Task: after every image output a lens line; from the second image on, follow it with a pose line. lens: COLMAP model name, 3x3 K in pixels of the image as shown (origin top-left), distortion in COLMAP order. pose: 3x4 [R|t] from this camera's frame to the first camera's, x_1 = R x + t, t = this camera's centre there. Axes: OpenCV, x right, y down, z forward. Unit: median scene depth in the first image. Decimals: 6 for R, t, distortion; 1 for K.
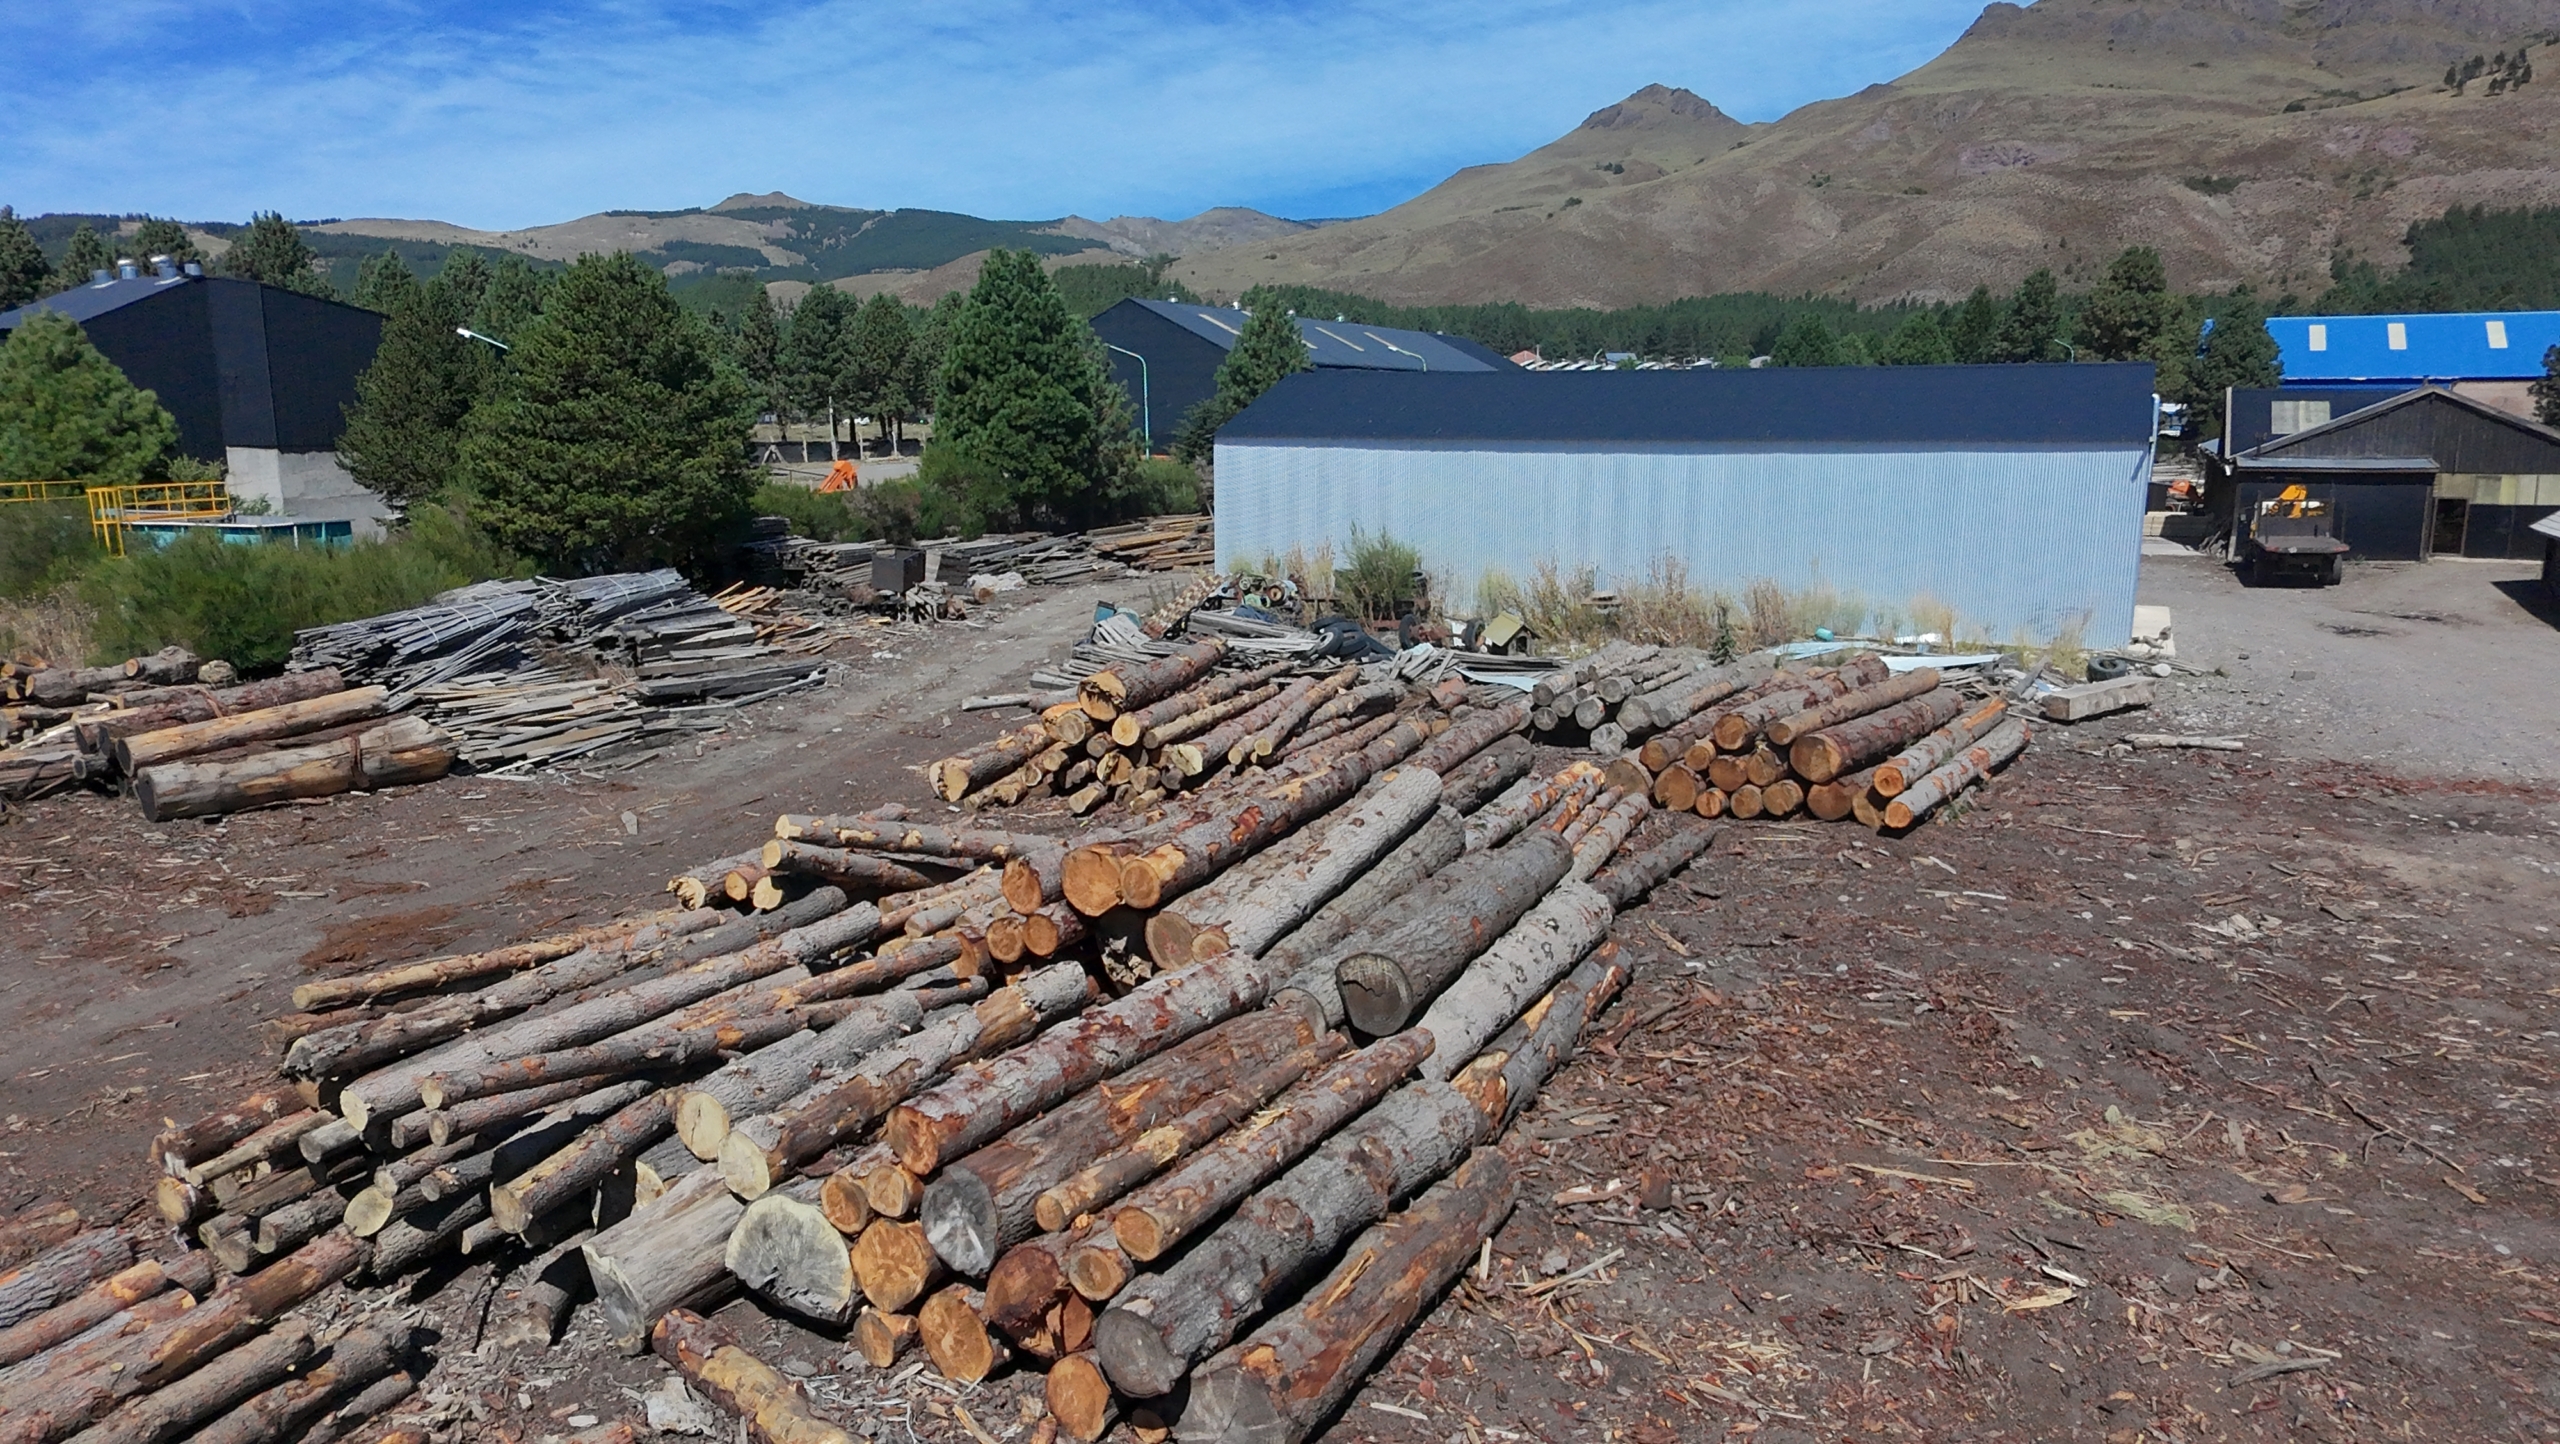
lens RADIAL K [[1634.0, 0, 1279.6], [0, 1634.0, 735.0], [0, 0, 1]] dist [-0.001301, 0.001331]
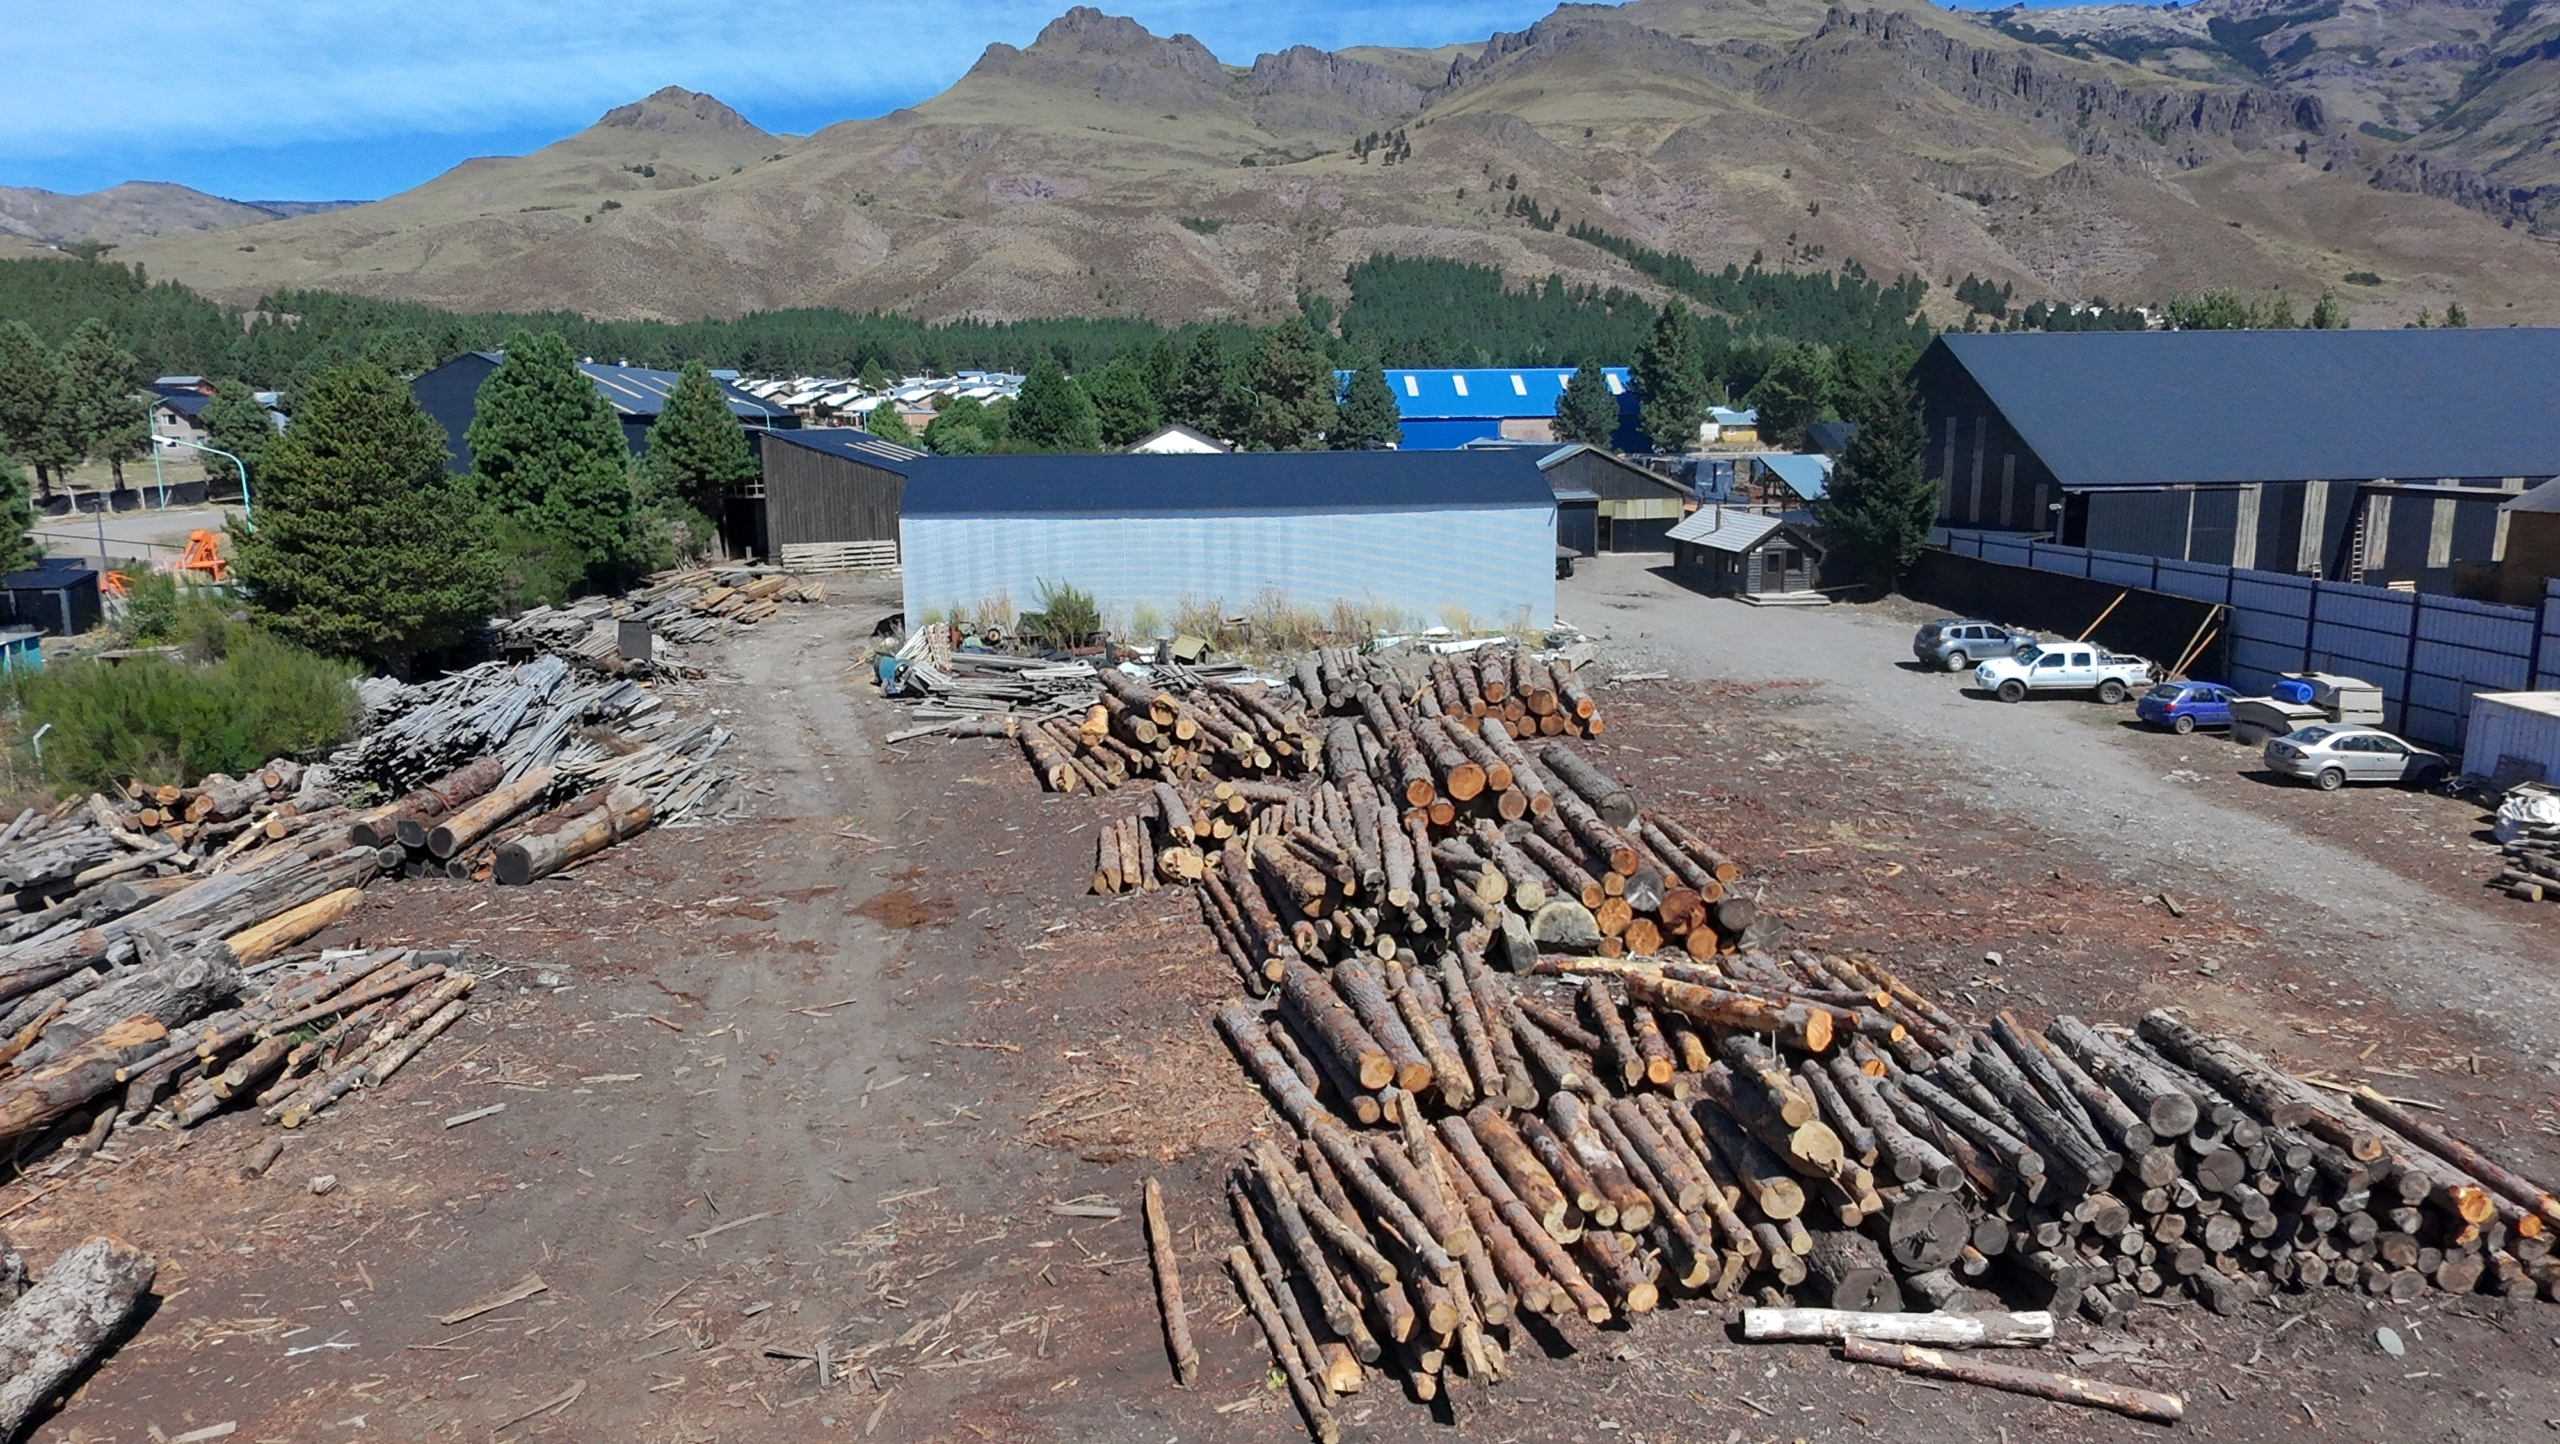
lens RADIAL K [[1634.0, 0, 1281.1], [0, 1634.0, 724.0], [0, 0, 1]] dist [-0.001301, 0.001331]
pose [[0.847984, -0.106460, 0.519221, -0.695585], [0.112152, 0.993479, 0.020537, -0.025162], [-0.518021, 0.040817, 0.854393, -0.310066]]
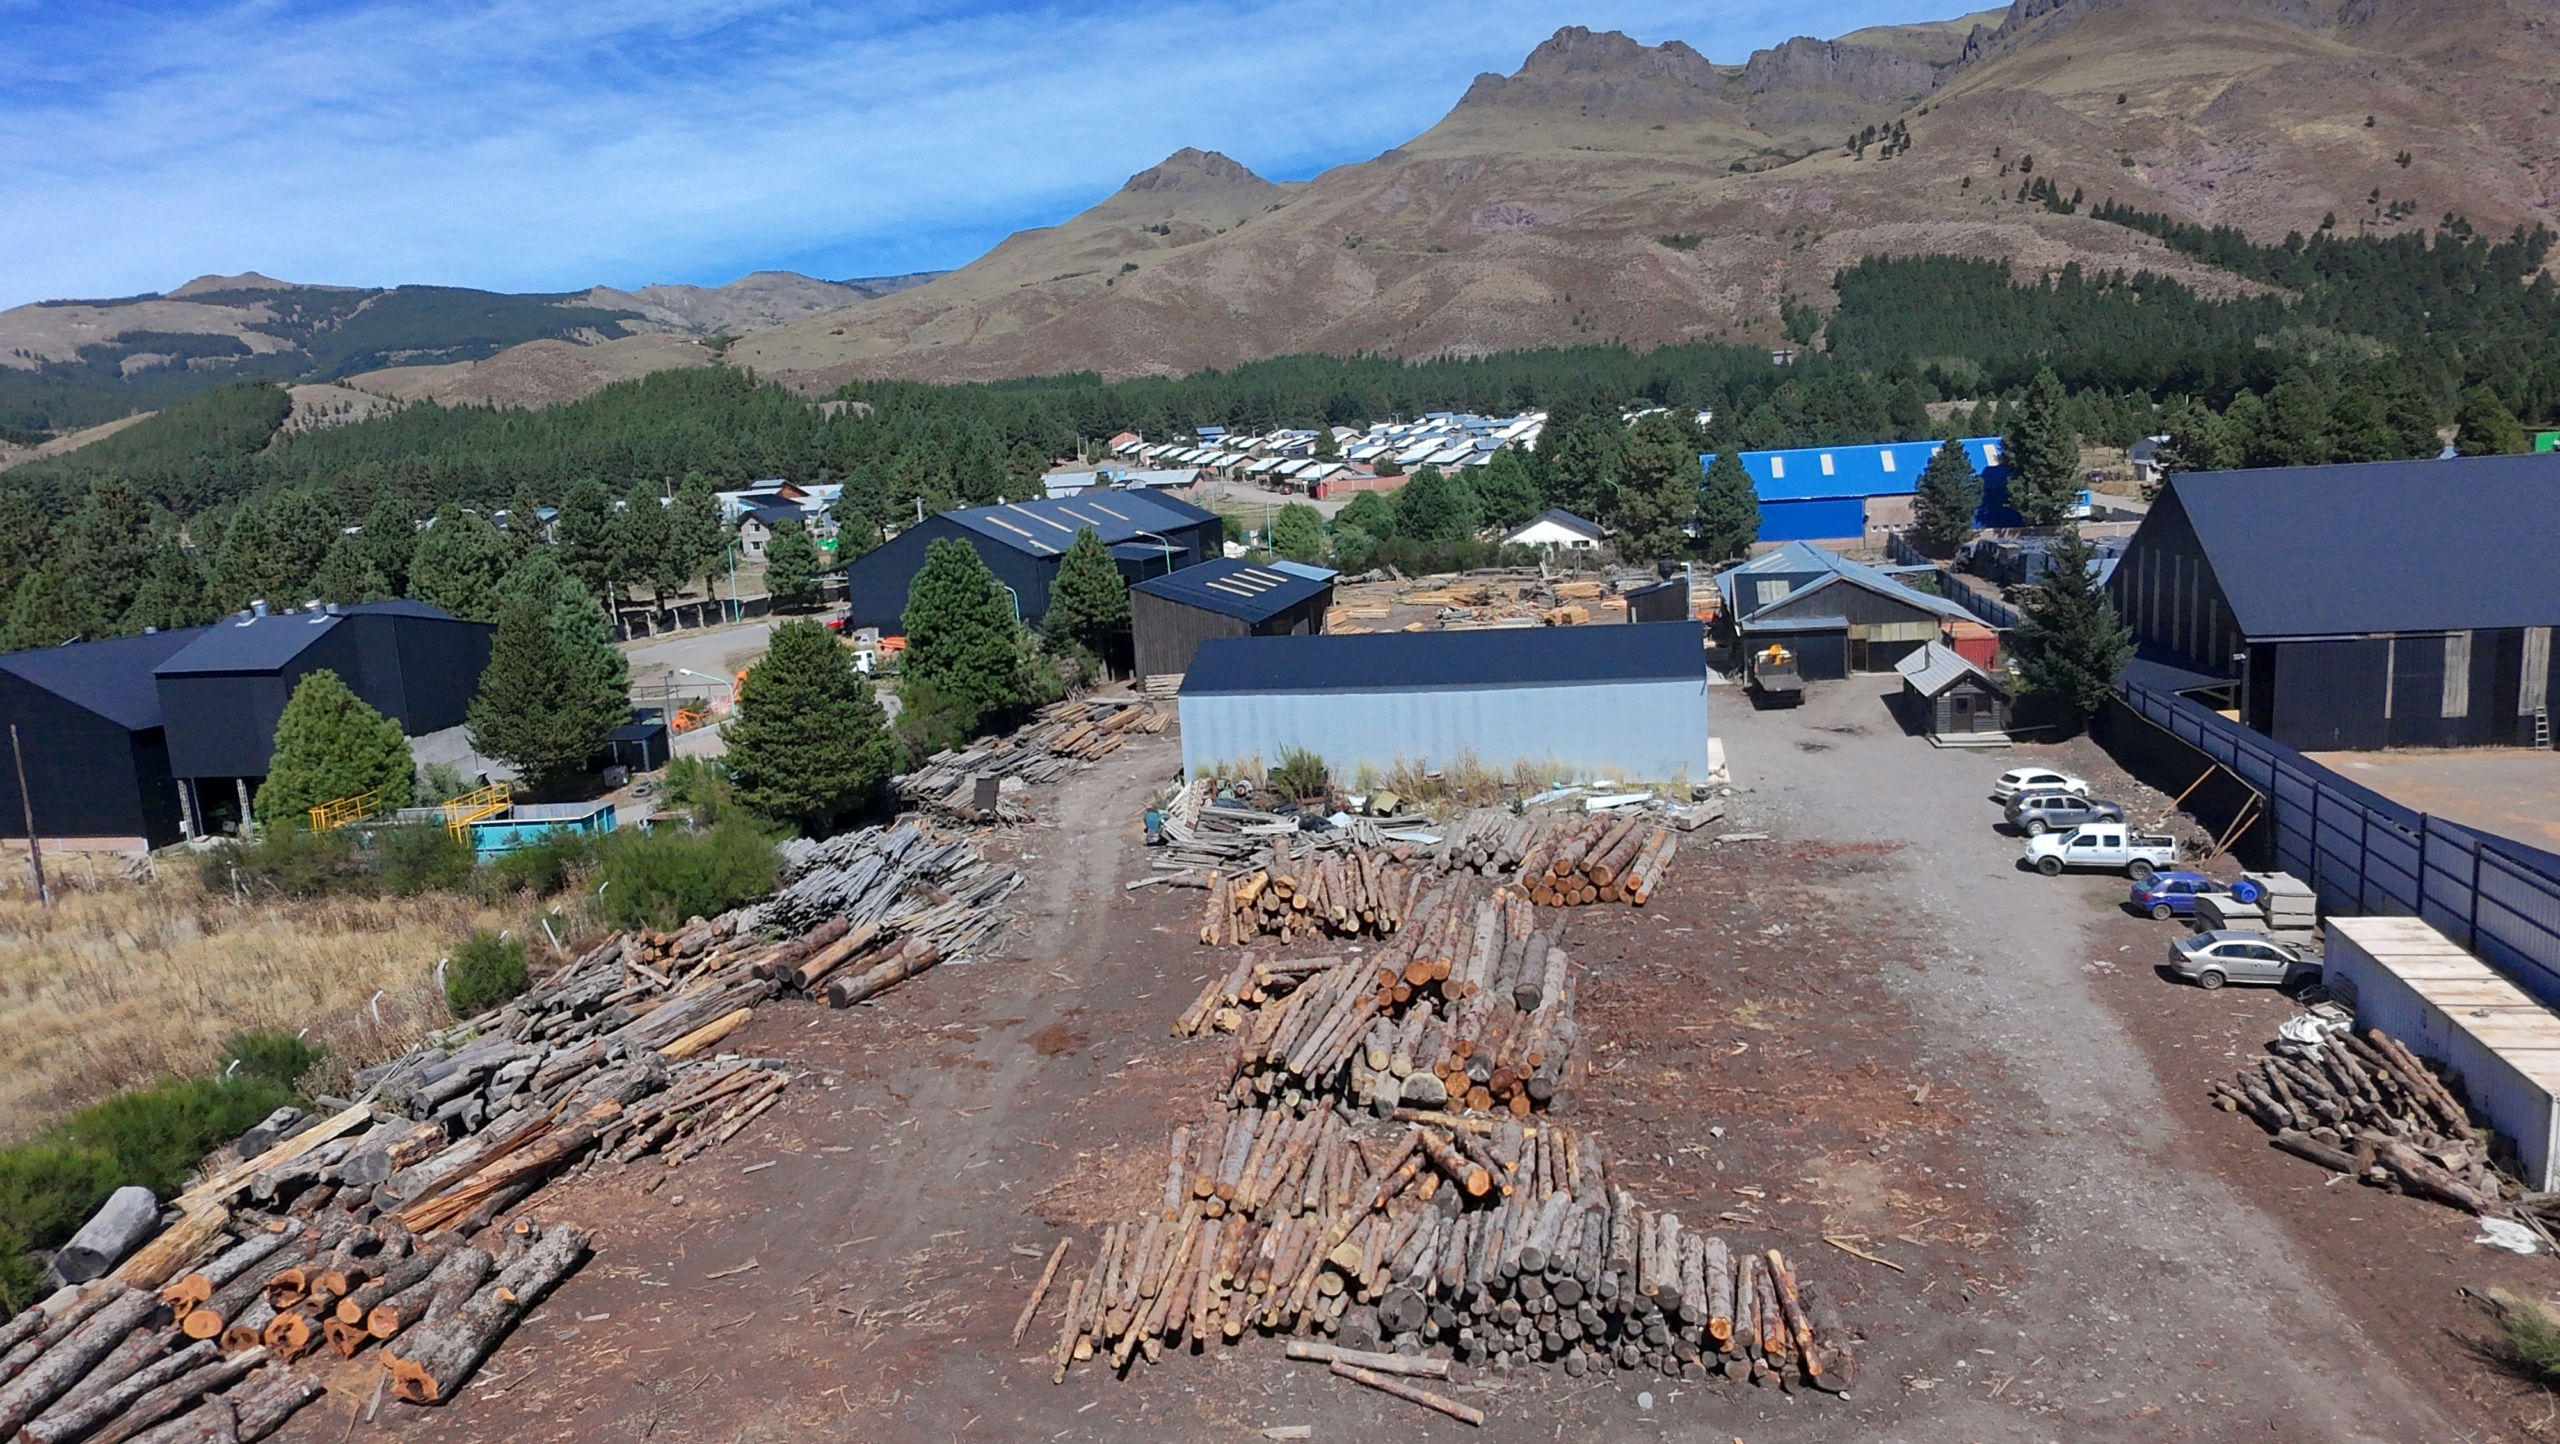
lens RADIAL K [[1634.0, 0, 1283.0], [0, 1634.0, 718.6], [0, 0, 1]] dist [-0.001301, 0.001331]
pose [[0.963848, -0.100328, 0.246843, -0.524492], [0.109569, 0.993691, -0.023955, -0.161913], [-0.242882, 0.050135, 0.968759, -0.909057]]
